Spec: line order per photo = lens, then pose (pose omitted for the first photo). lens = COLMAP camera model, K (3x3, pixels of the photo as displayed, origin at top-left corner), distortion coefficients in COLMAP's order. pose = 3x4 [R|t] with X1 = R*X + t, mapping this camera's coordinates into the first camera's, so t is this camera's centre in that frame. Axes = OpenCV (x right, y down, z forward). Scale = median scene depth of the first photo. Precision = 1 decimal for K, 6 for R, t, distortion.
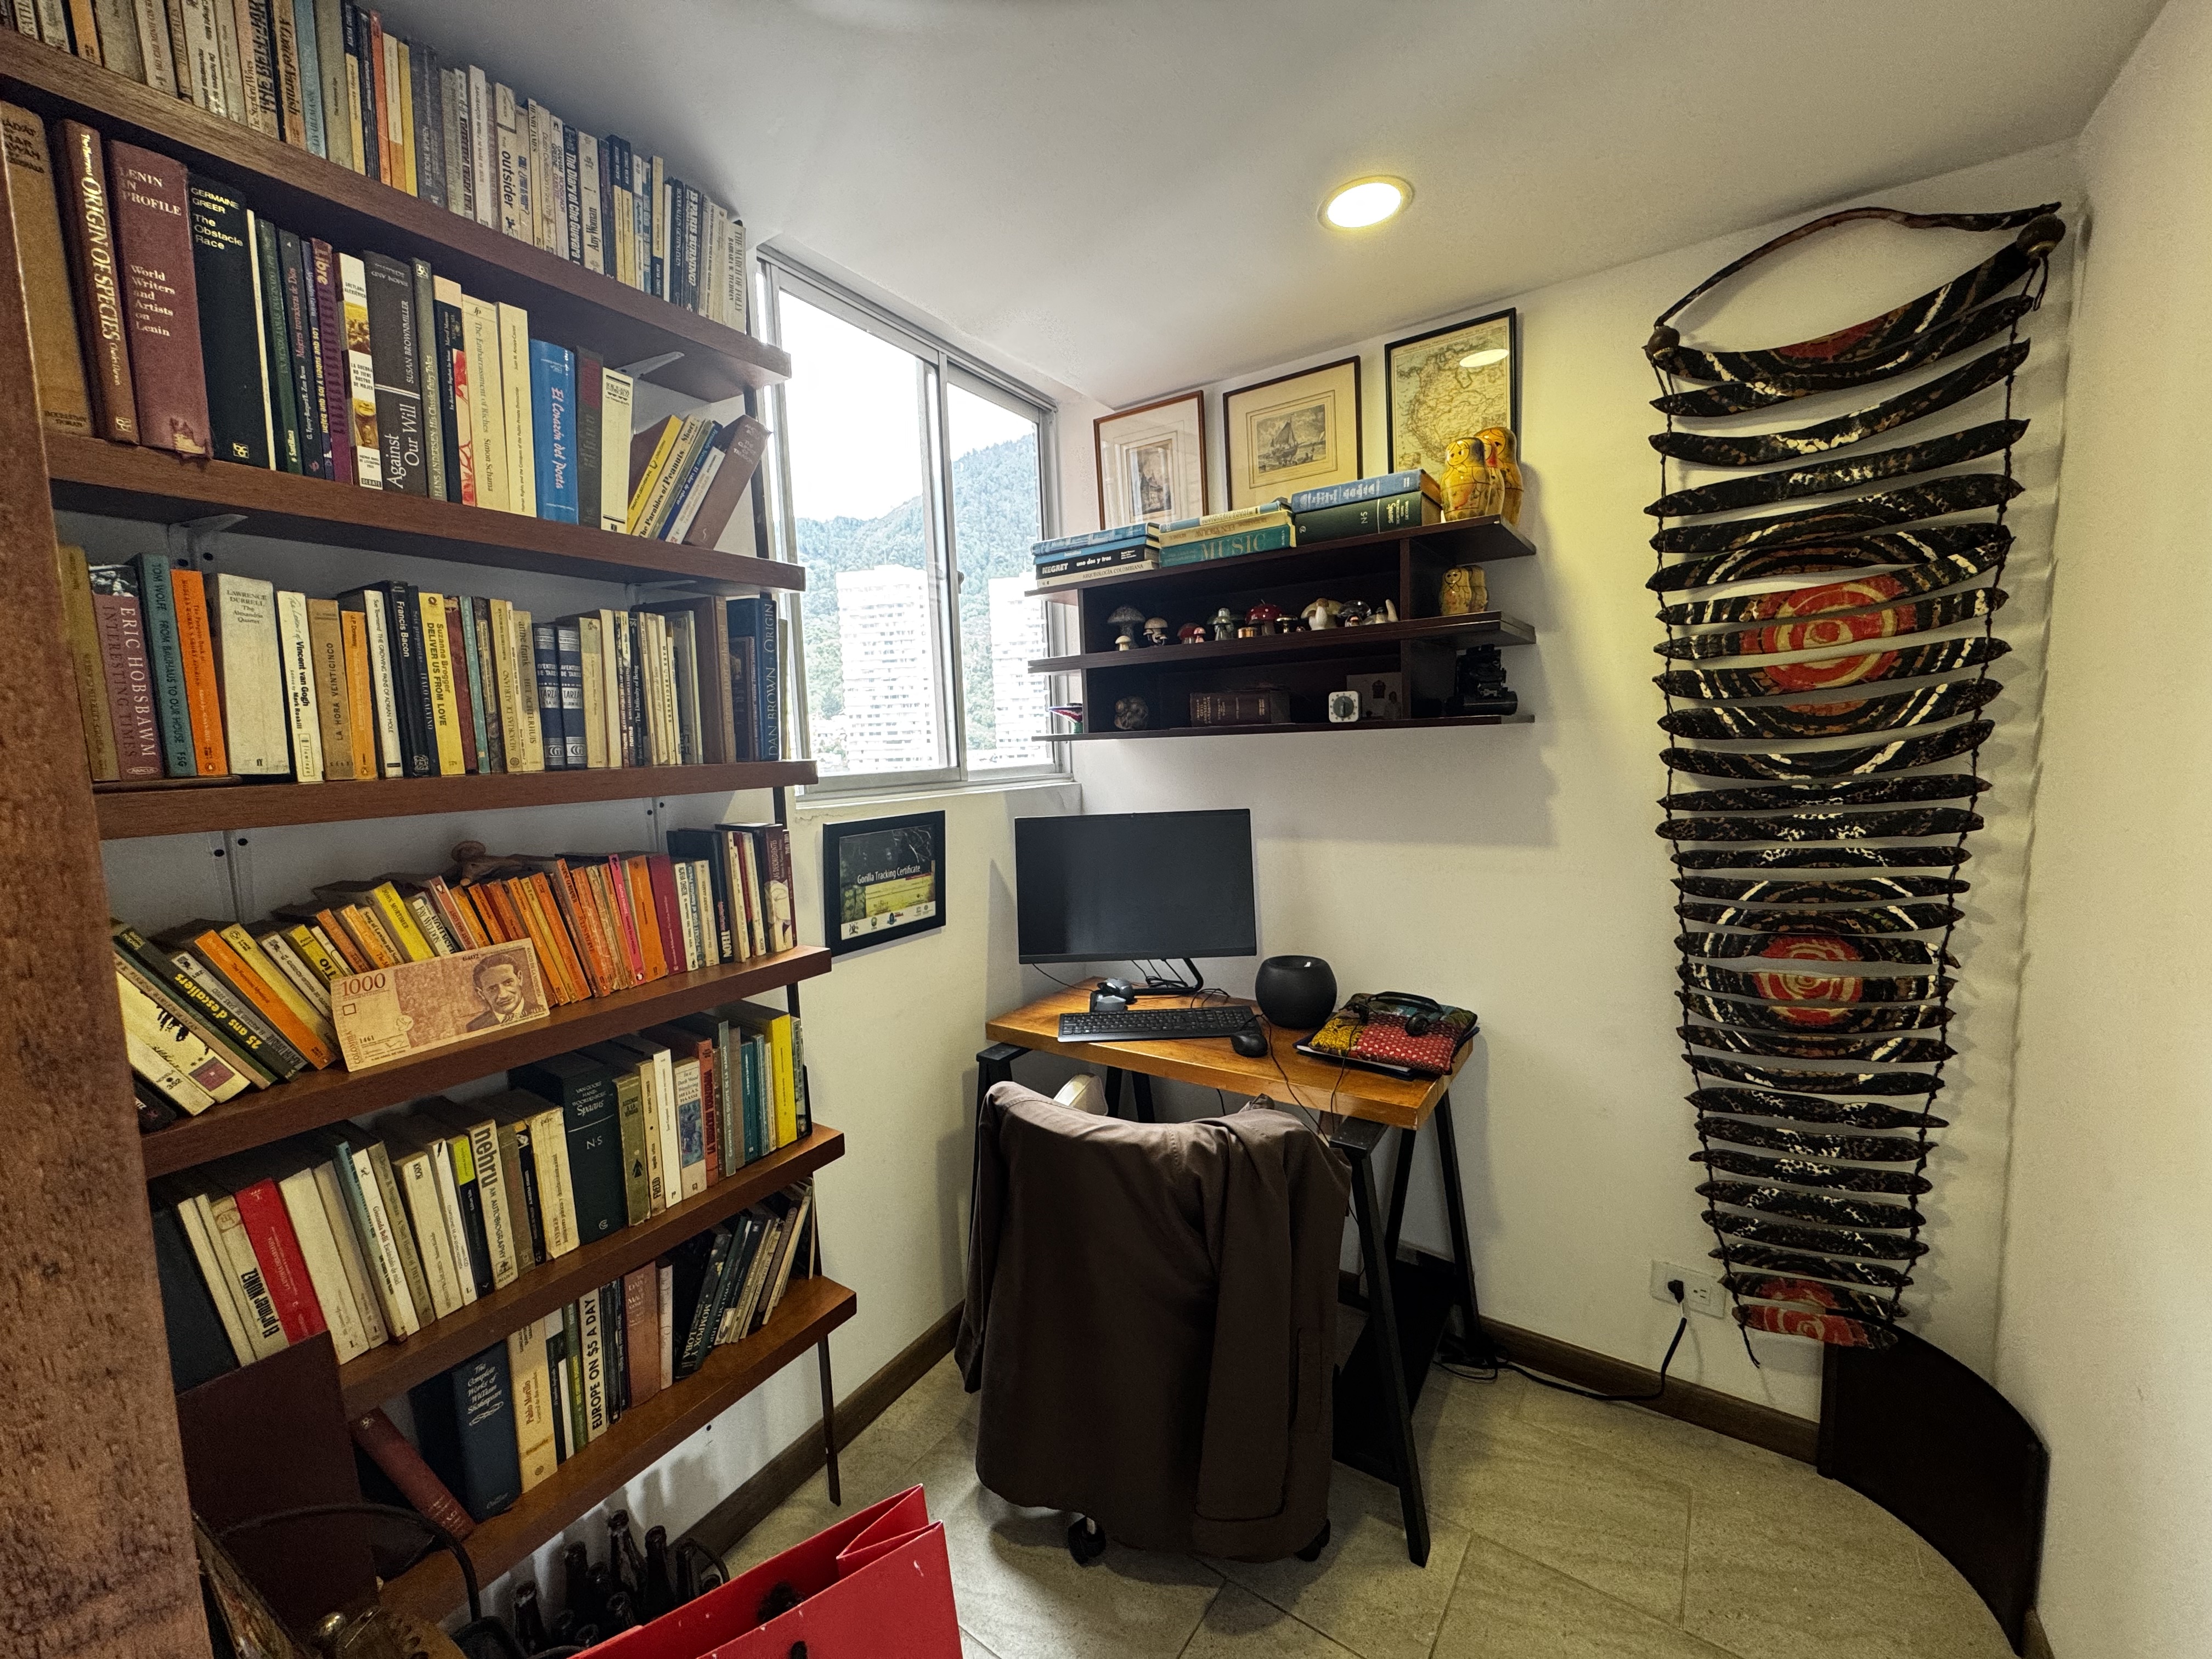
lens RADIAL K [[880.9, 0, 1103.6], [0, 880.9, 824.8], [0, 0, 1]] dist [-0.005044, 0.000637]
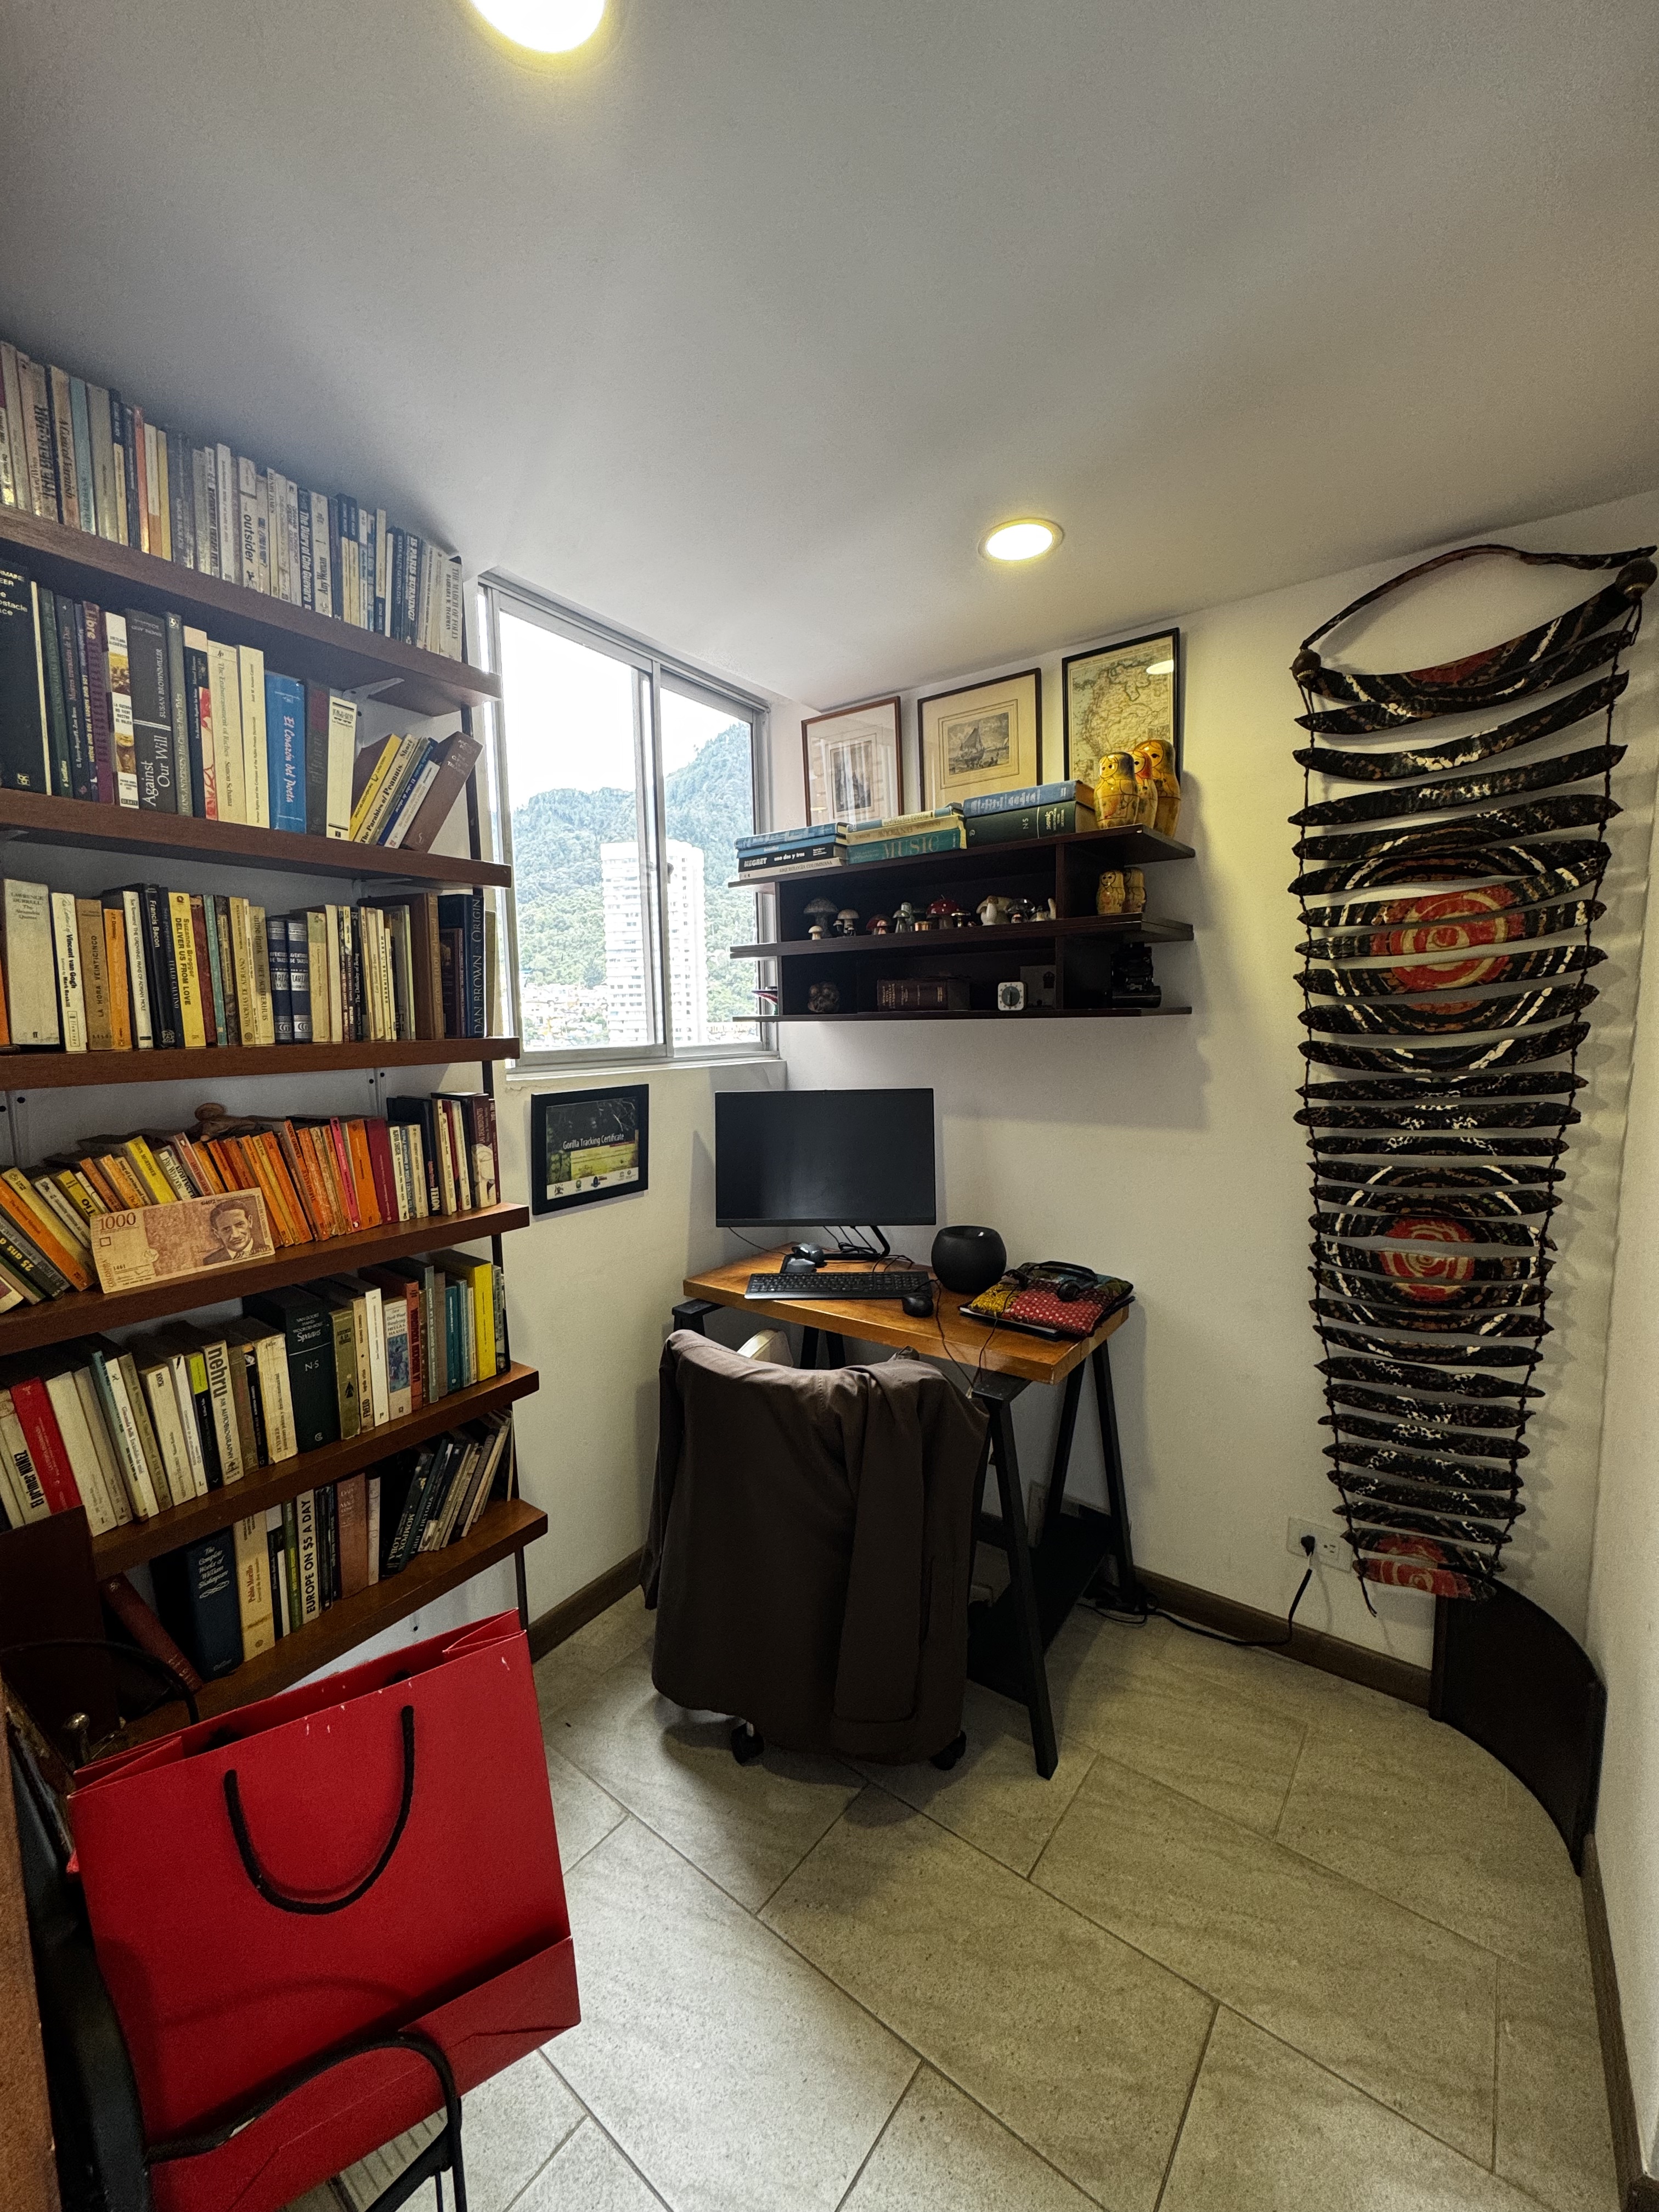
lens RADIAL K [[880.9, 0, 831.7], [0, 880.9, 1105.5], [0, 0, 1]] dist [-0.005044, 0.000637]
pose [[0.999219, 0.022075, -0.032759, 0.111991], [-0.021822, 0.999729, 0.008058, -0.004897], [0.032928, -0.007337, 0.999431, -0.109724]]
